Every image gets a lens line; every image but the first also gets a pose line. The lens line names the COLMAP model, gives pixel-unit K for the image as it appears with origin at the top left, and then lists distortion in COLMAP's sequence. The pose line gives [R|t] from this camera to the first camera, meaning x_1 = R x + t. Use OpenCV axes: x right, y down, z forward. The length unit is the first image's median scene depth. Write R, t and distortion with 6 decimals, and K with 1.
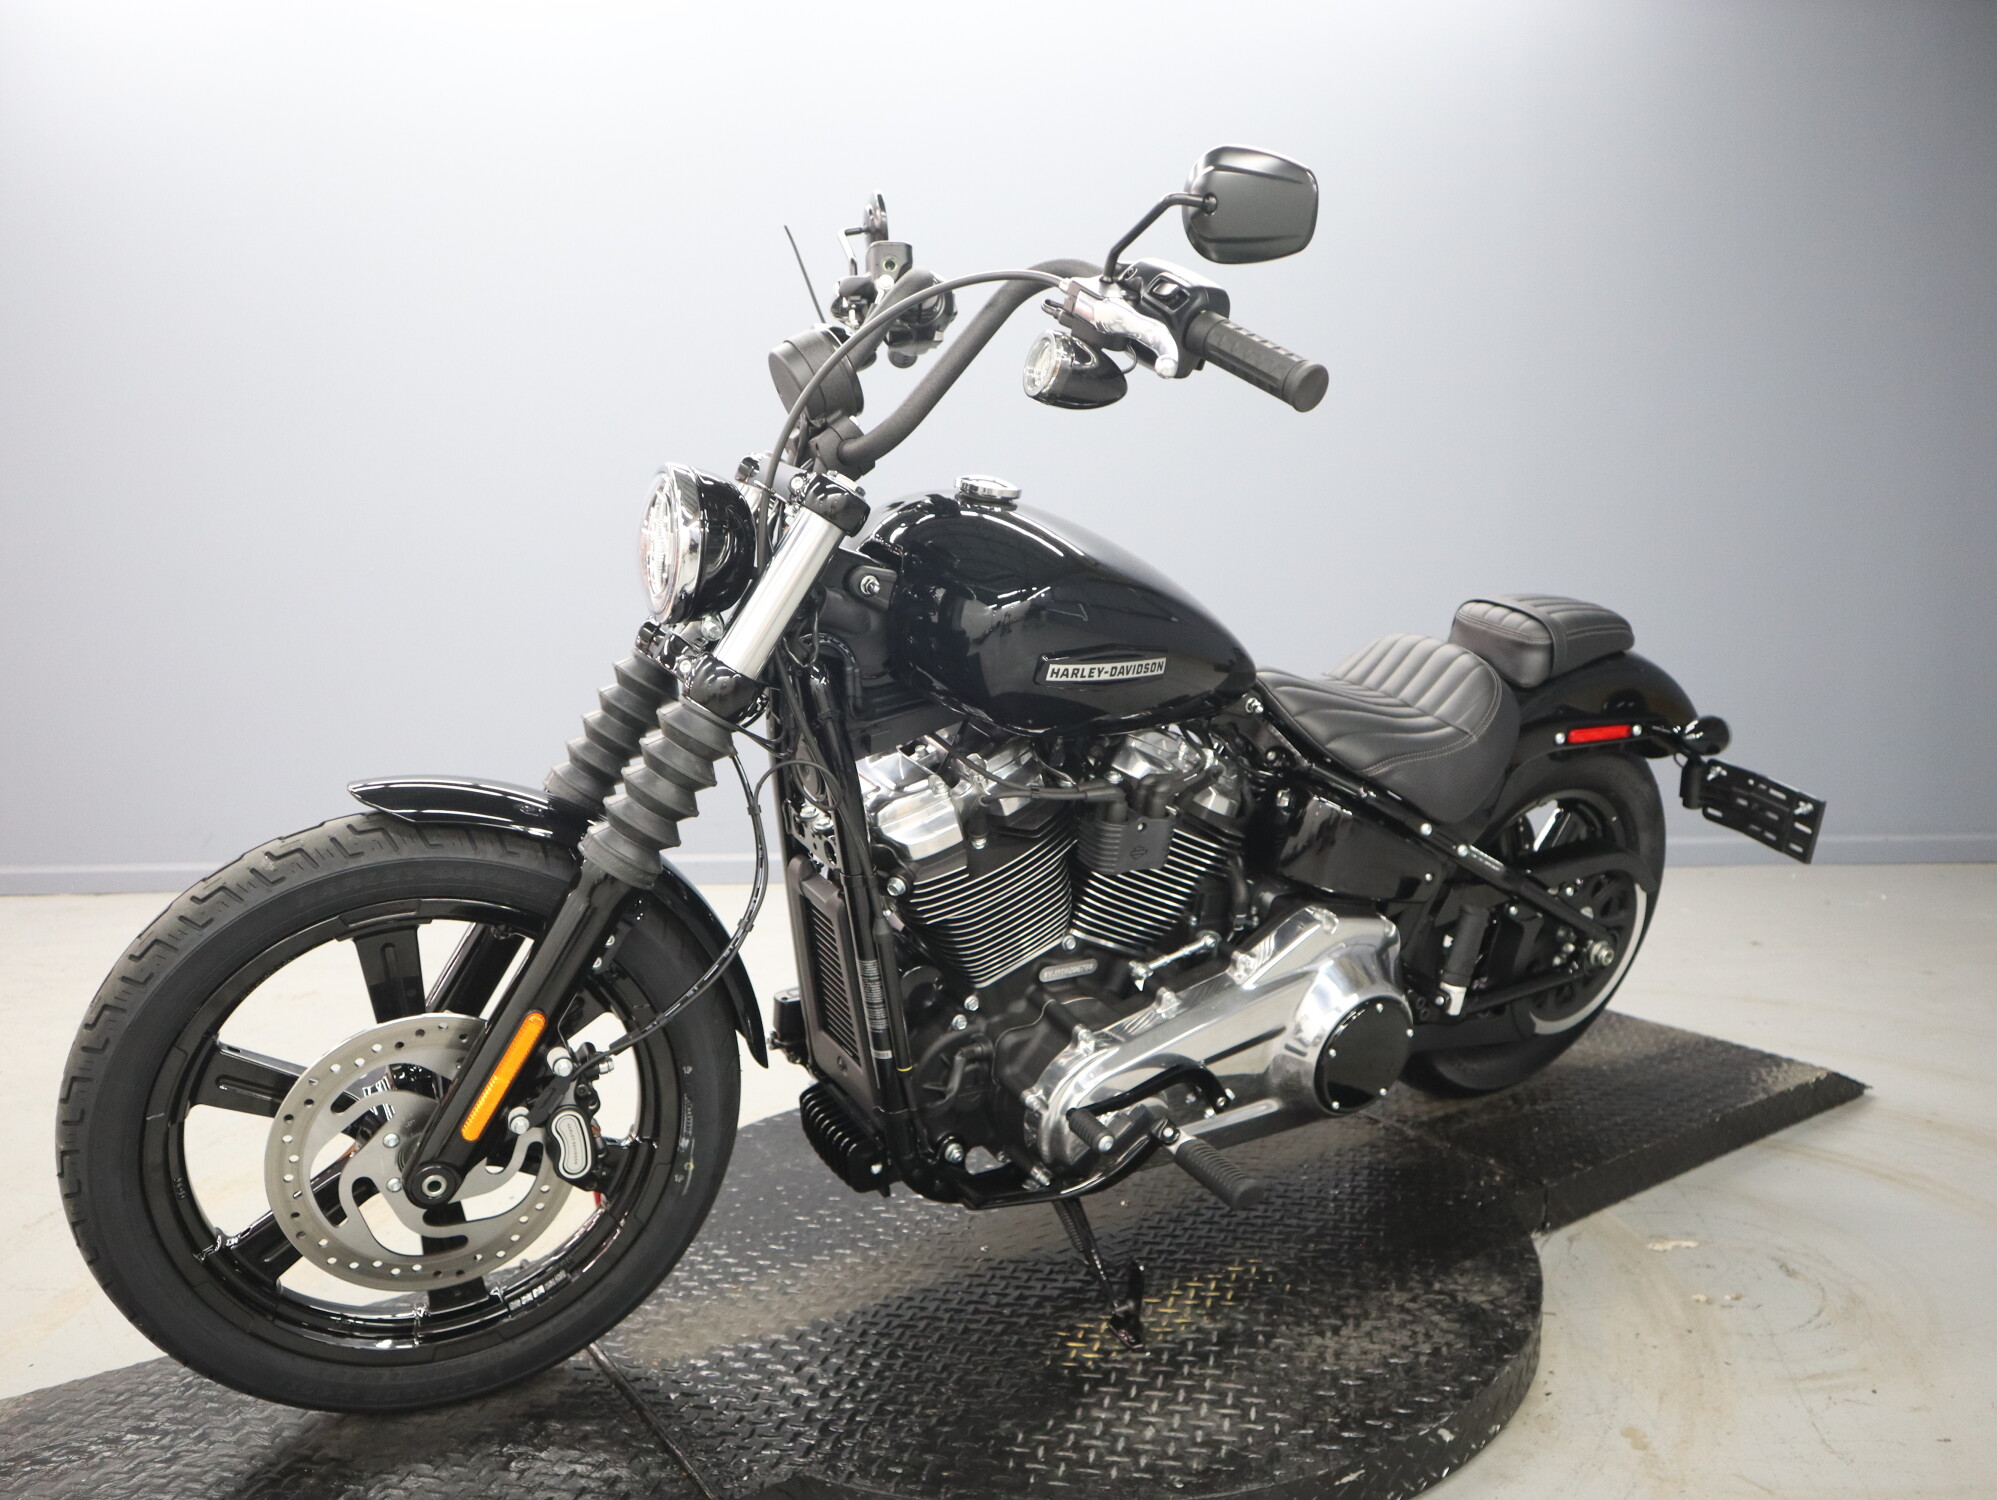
lens RADIAL K [[1503.3, 0, 998.5], [0, 1503.3, 750.0], [0, 0, 1]] dist [-0.100447, 0.053450]
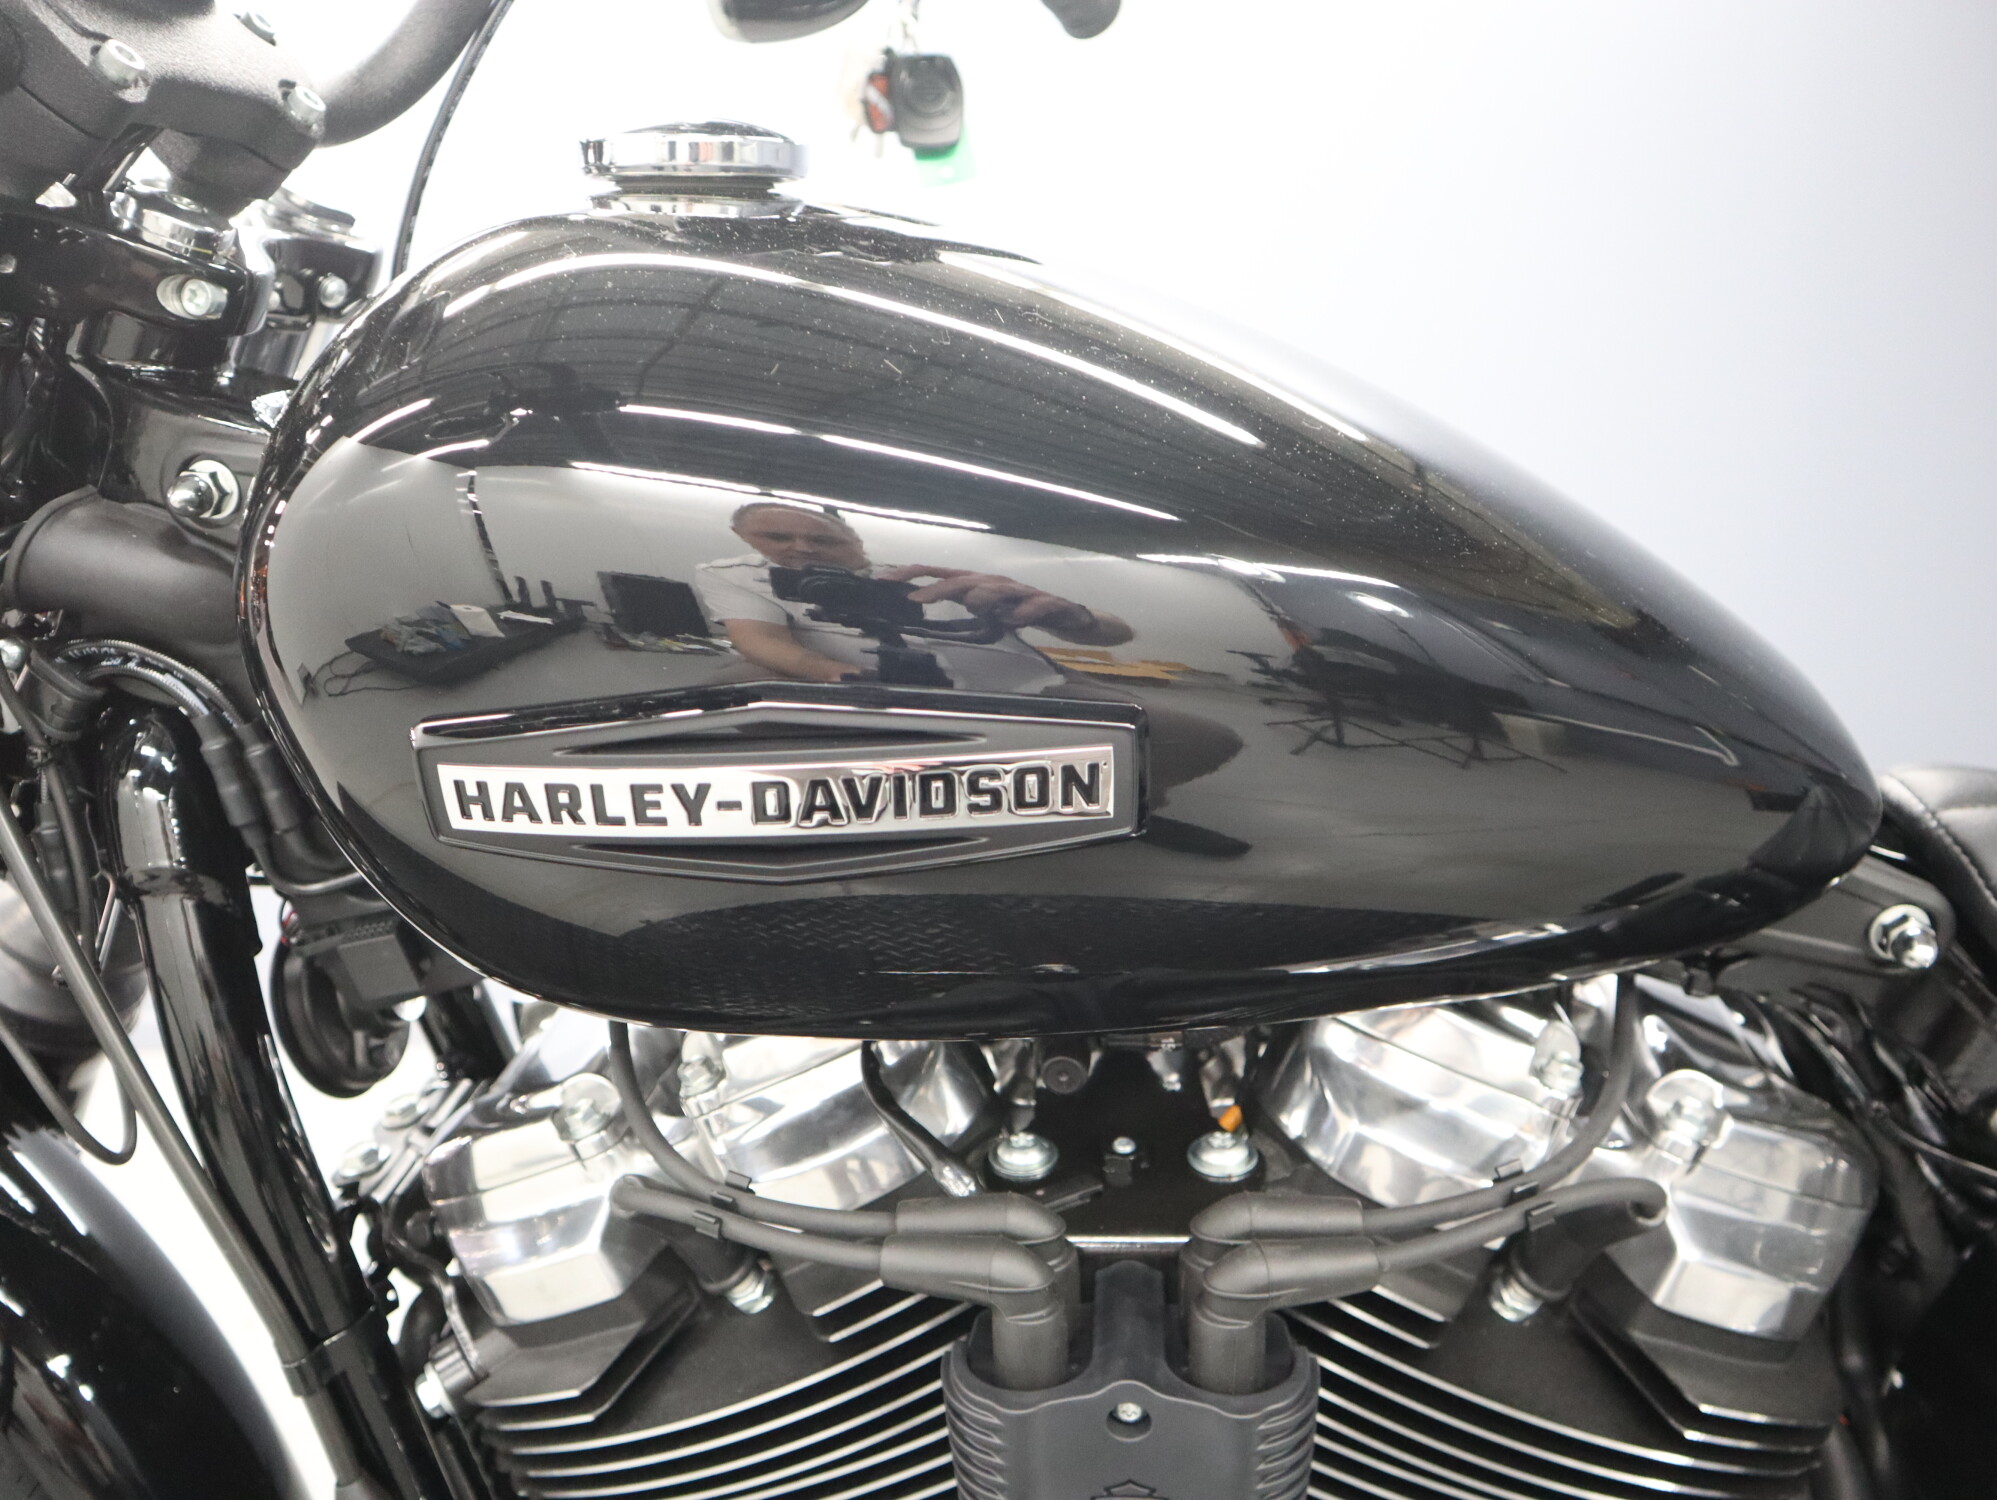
lens RADIAL K [[1561.2, 0, 998.5], [0, 1561.2, 750.0], [0, 0, 1]] dist [-0.126078, -0.003474]
pose [[0.806930, 0.037961, -0.589426, 0.231266], [-0.056429, 0.998323, -0.012955, -0.056475], [0.587945, 0.043715, 0.807719, 0.794512]]
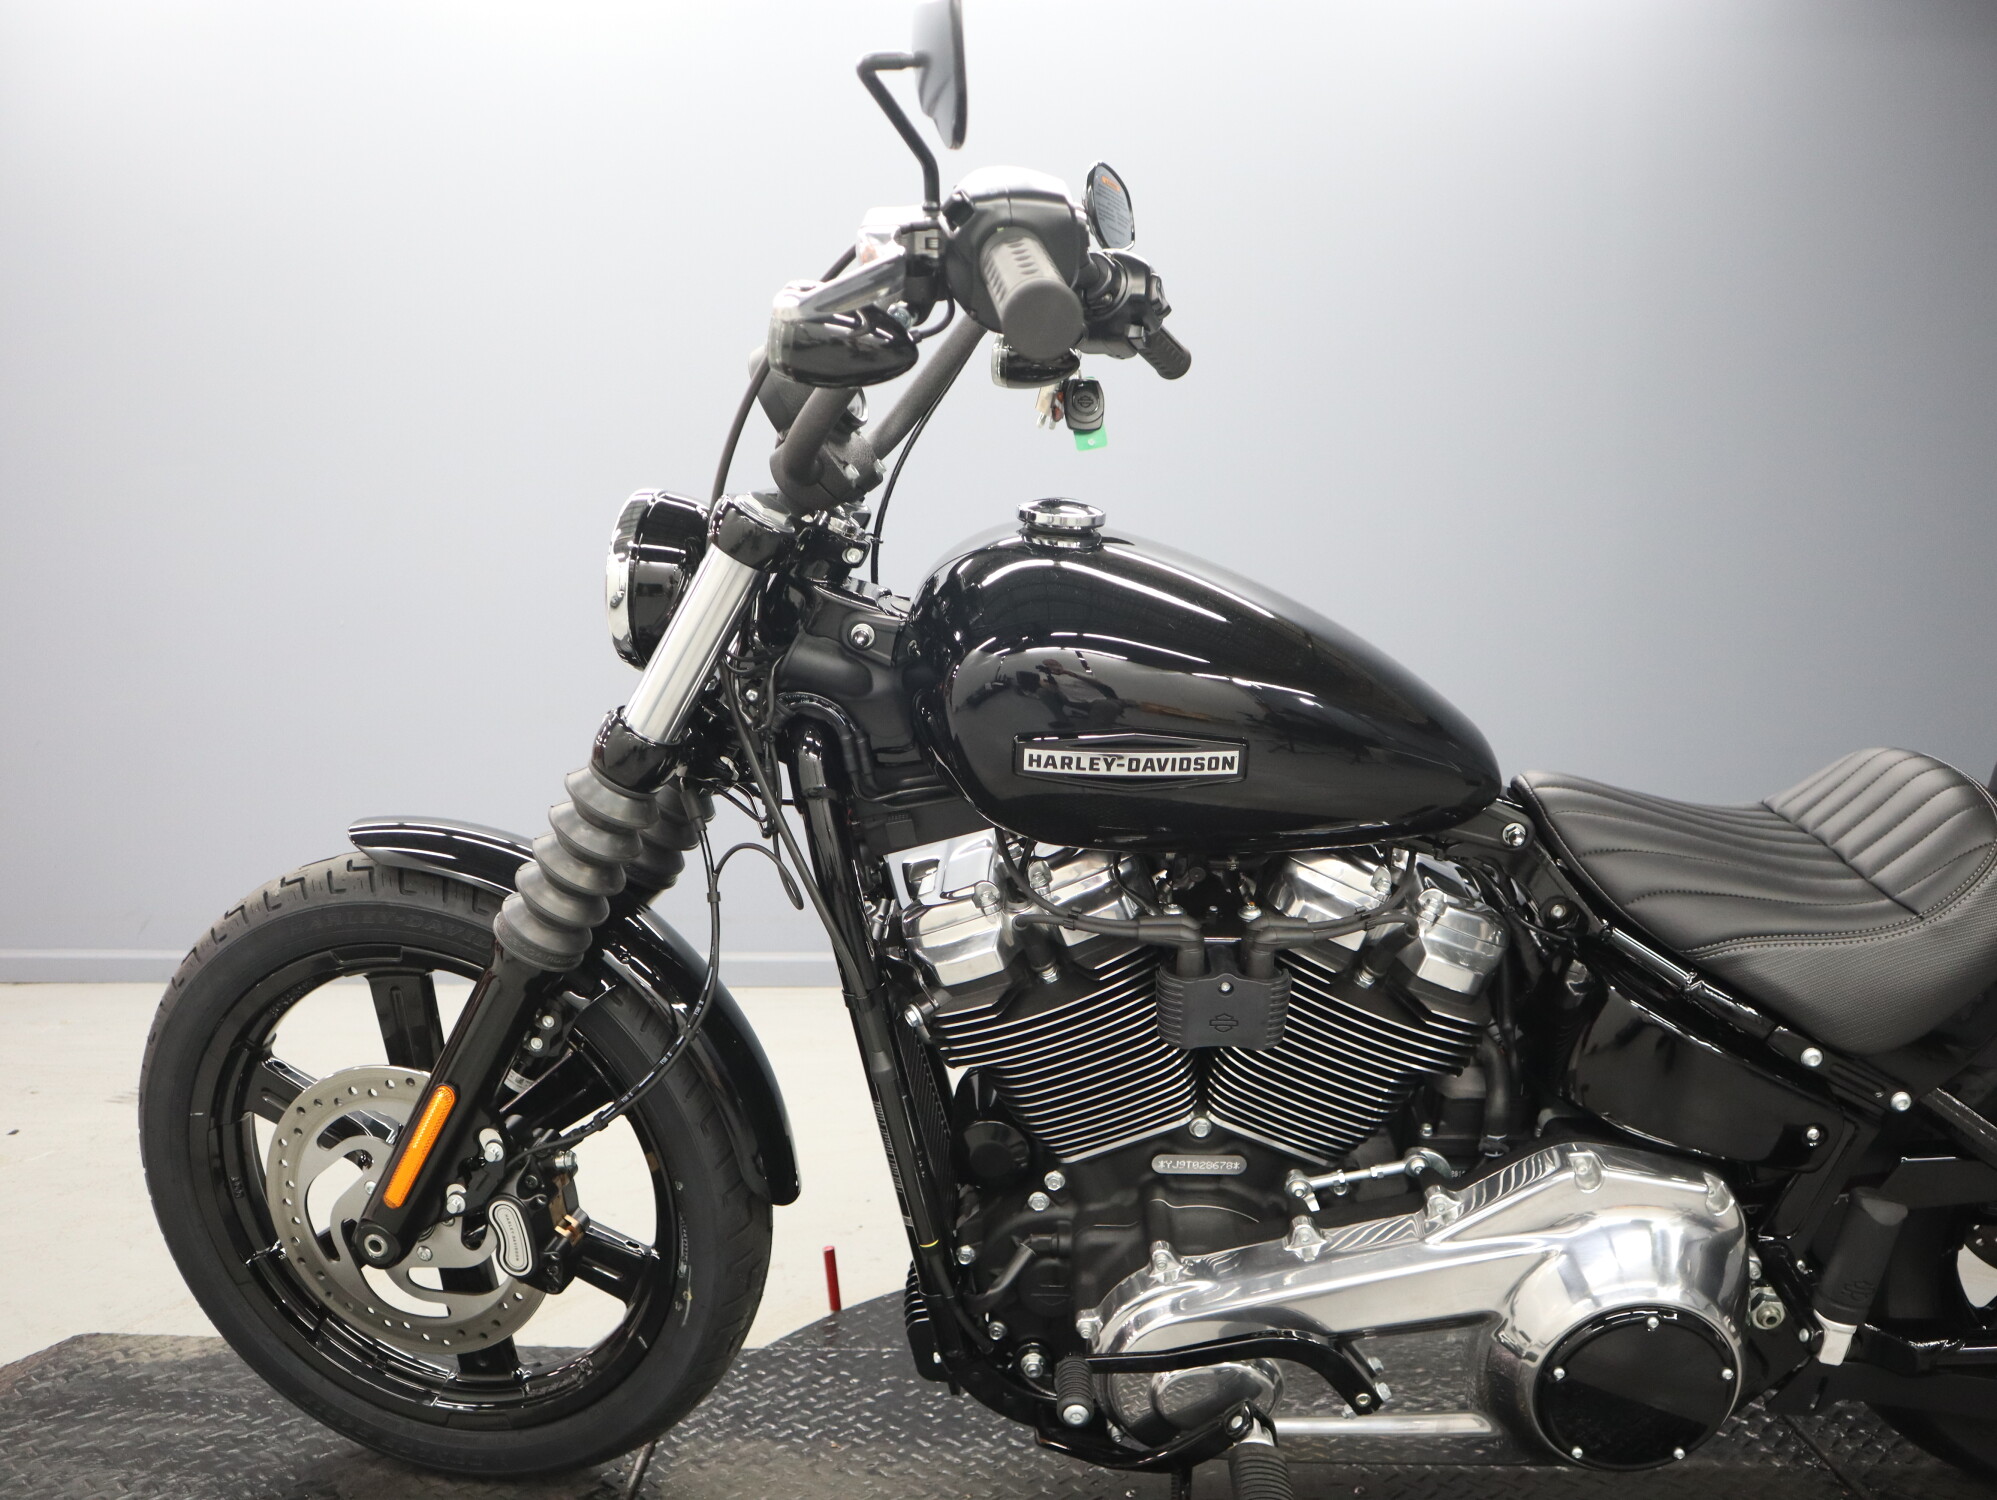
lens RADIAL K [[1503.3, 0, 998.5], [0, 1503.3, 750.0], [0, 0, 1]] dist [-0.100447, 0.053450]
pose [[0.837108, 0.065522, -0.543099, 0.393739], [-0.094199, 0.995236, -0.025123, -0.033730], [0.538866, 0.072190, 0.839293, 0.347123]]
